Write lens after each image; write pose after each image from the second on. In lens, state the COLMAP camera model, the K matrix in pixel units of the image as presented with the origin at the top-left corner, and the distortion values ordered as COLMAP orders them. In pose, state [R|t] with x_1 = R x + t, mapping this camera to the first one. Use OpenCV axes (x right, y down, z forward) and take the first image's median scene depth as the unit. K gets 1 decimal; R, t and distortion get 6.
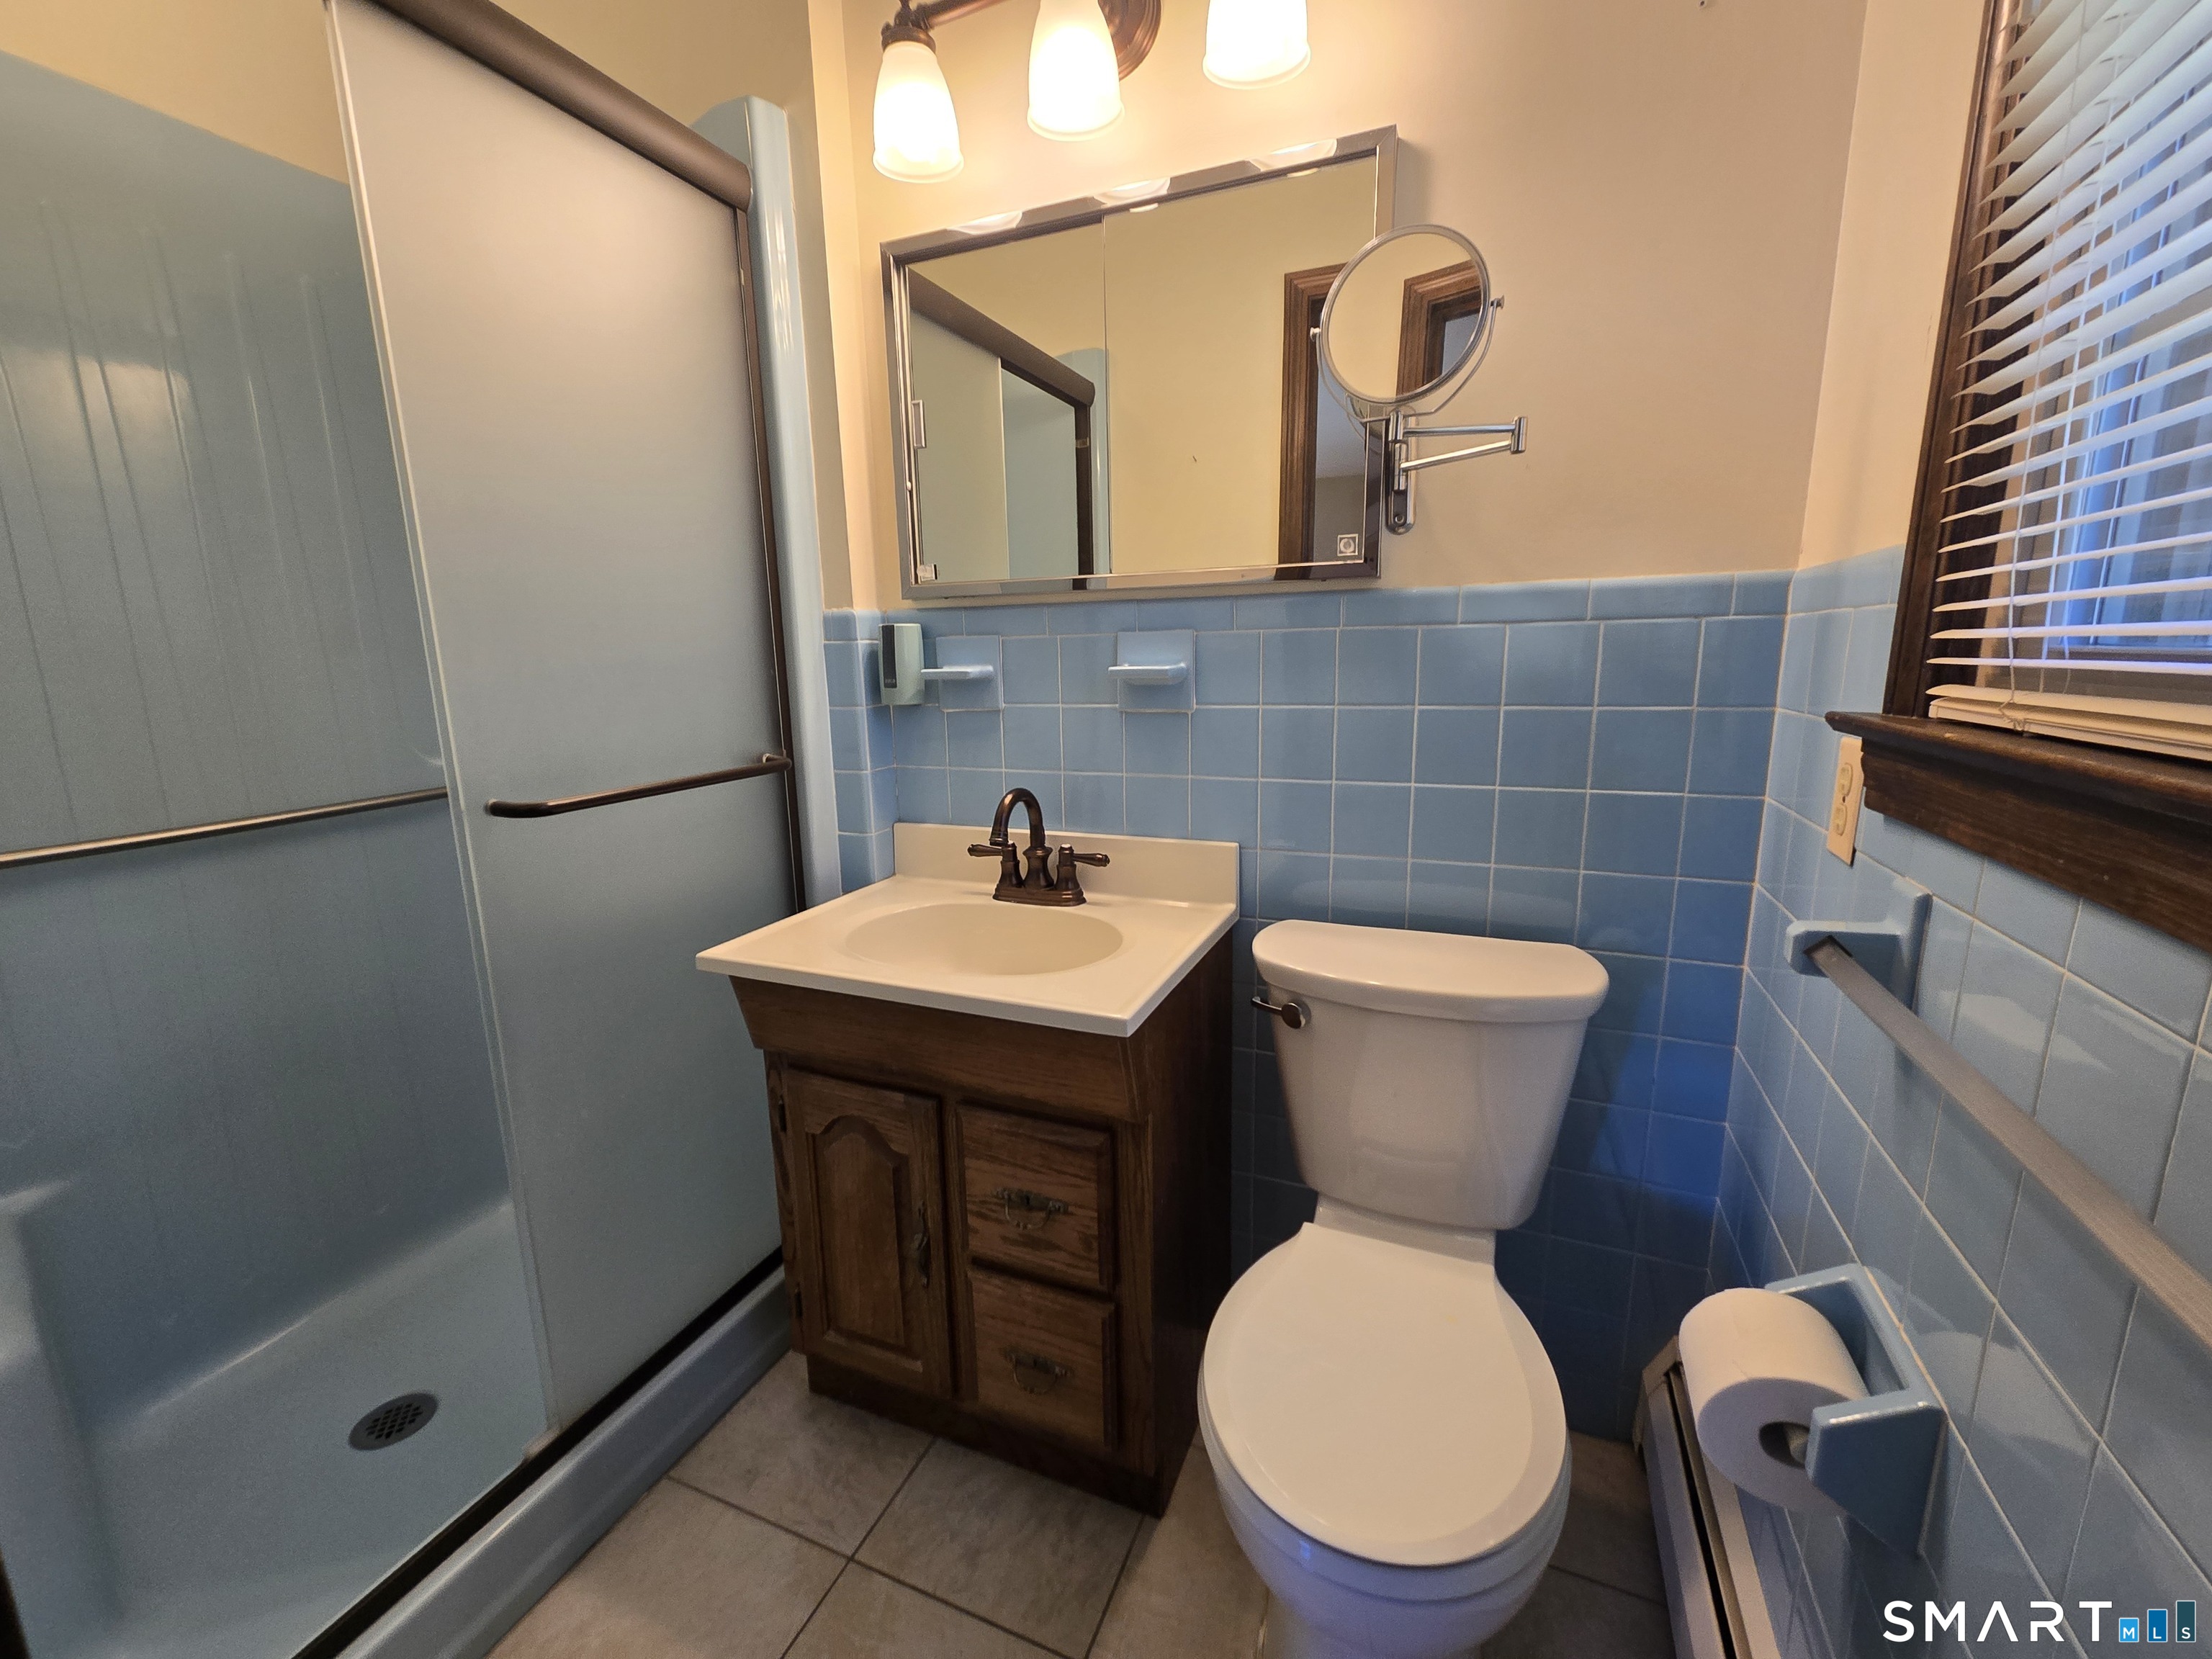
lens RADIAL K [[901.9, 0, 1097.6], [0, 901.9, 832.7], [0, 0, 1]] dist [-0.001246, 0.000836]
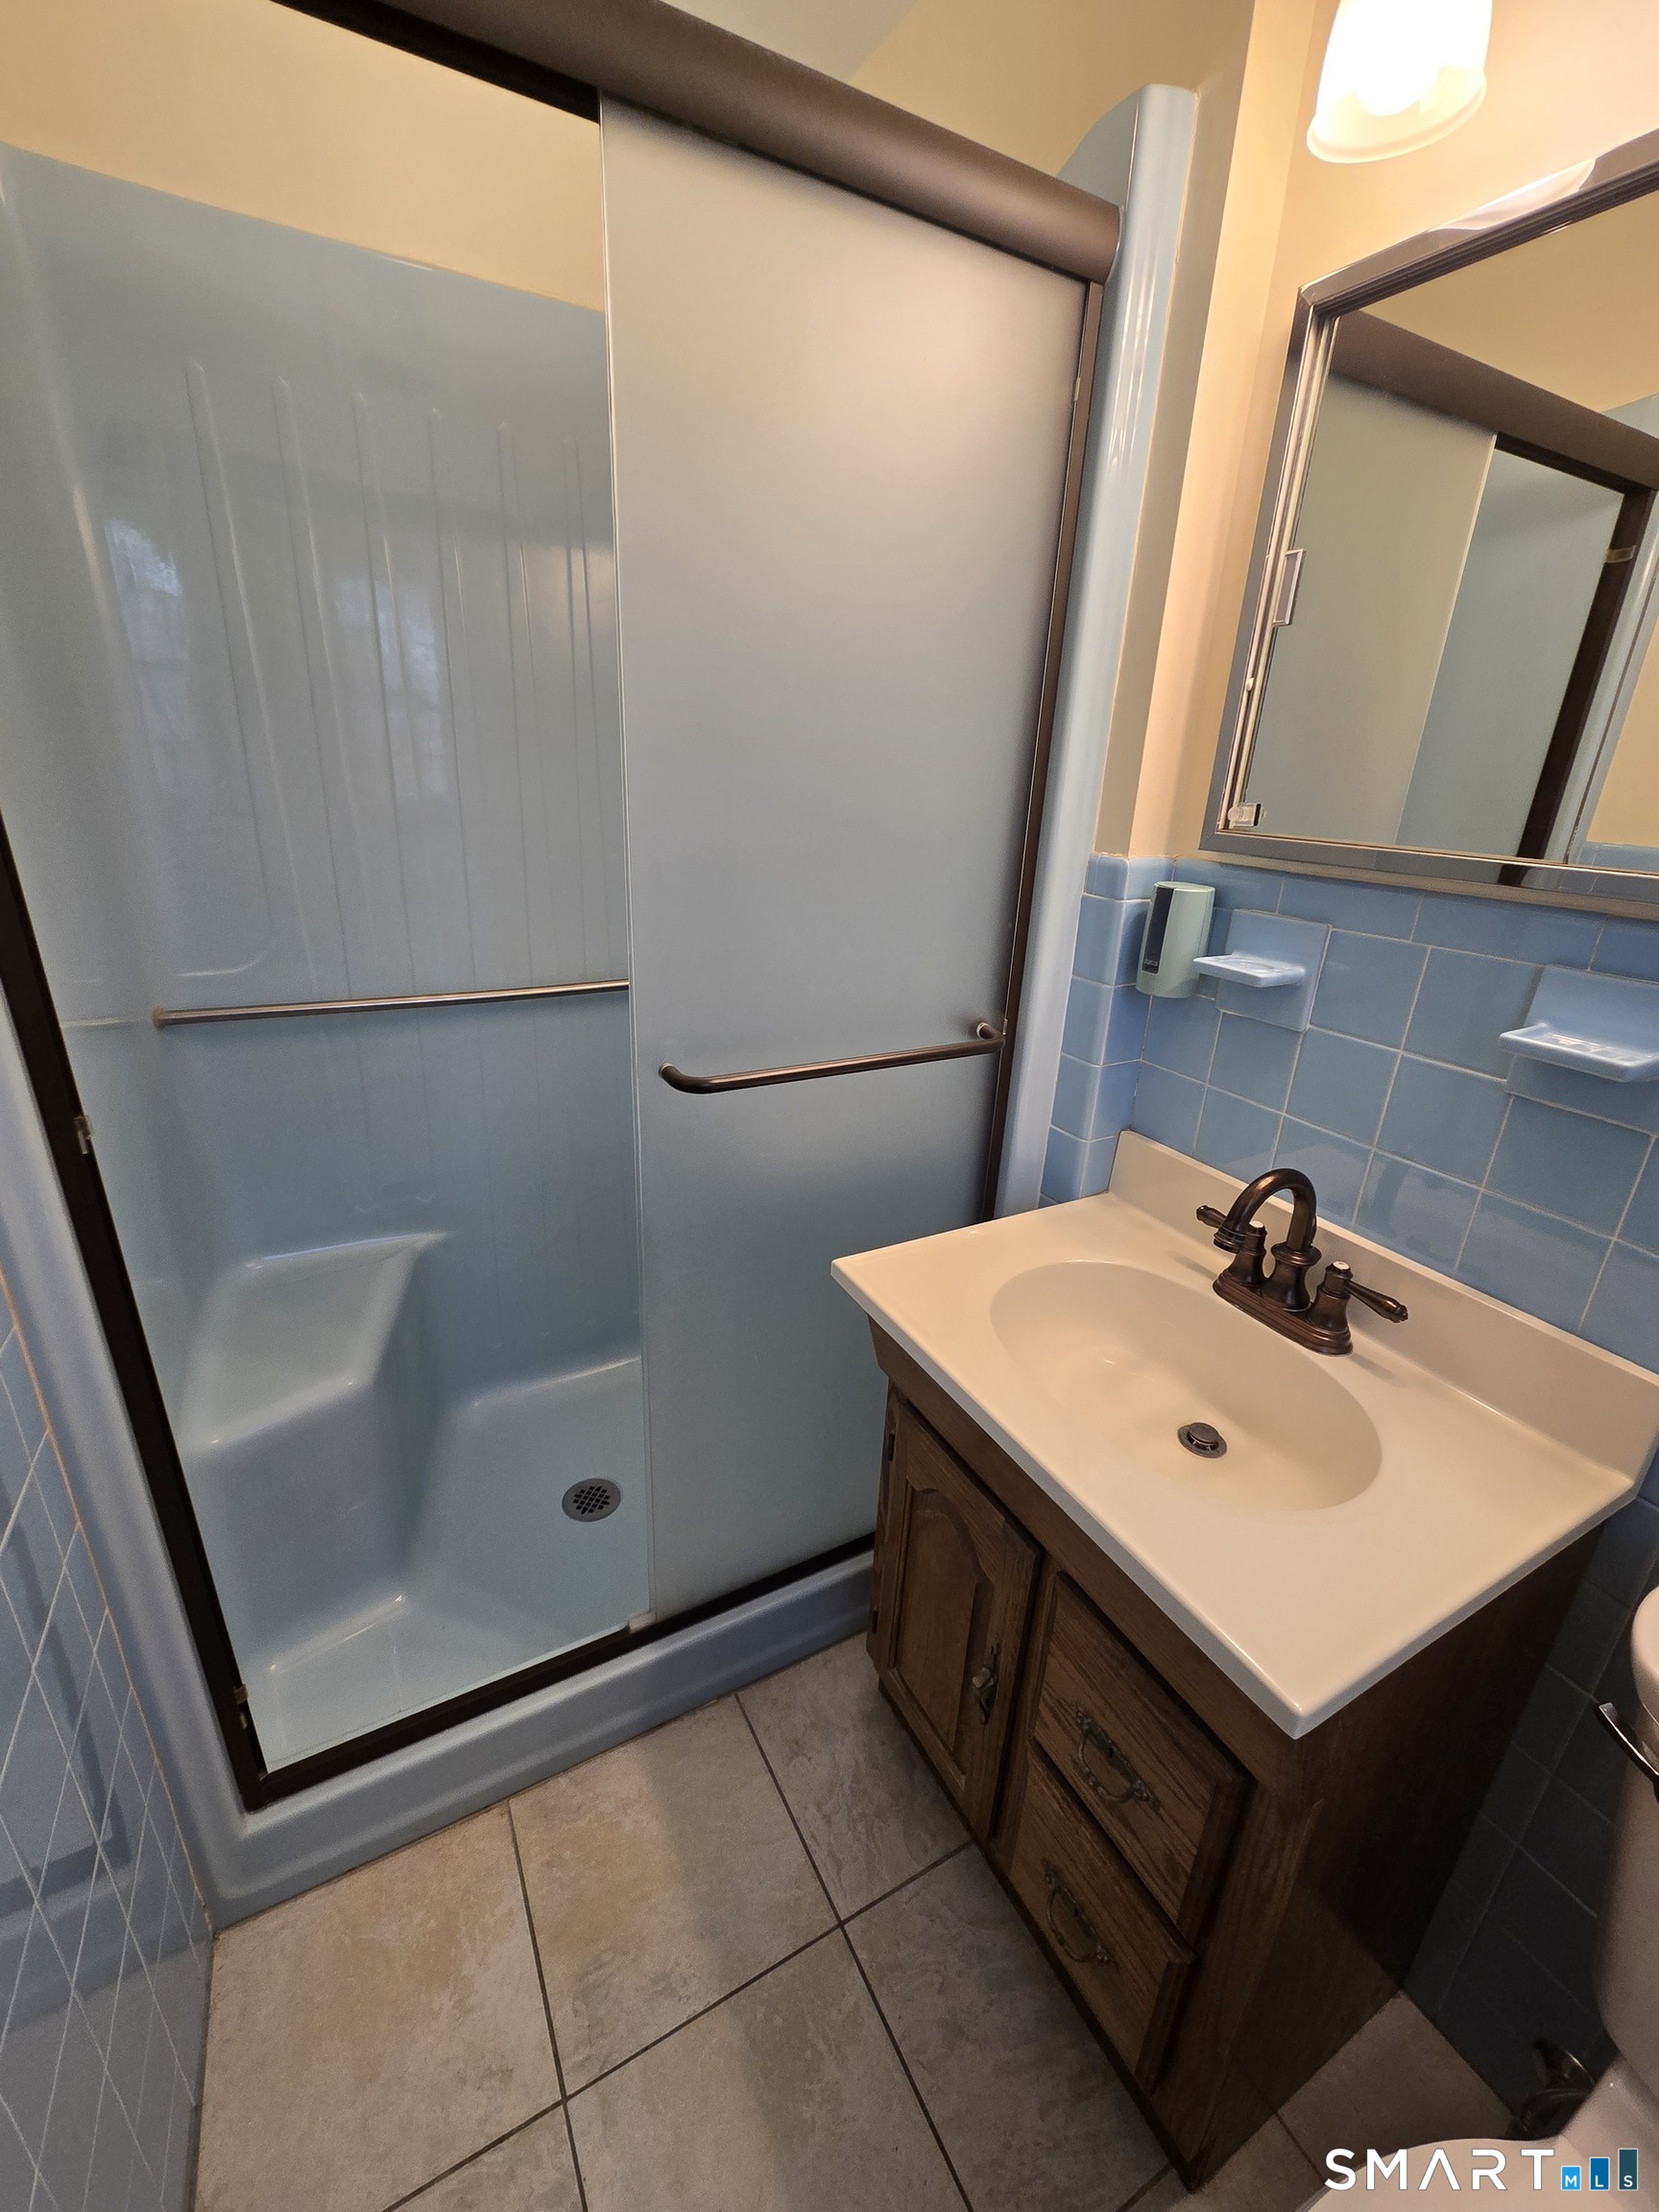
lens RADIAL K [[901.9, 0, 827.4], [0, 901.9, 1099.5], [0, 0, 1]] dist [-0.001246, 0.000836]
pose [[0.781491, 0.268494, -0.563190, 0.010435], [-0.175260, 0.960793, 0.214852, -0.181687], [0.598795, -0.069200, 0.797907, 0.253556]]
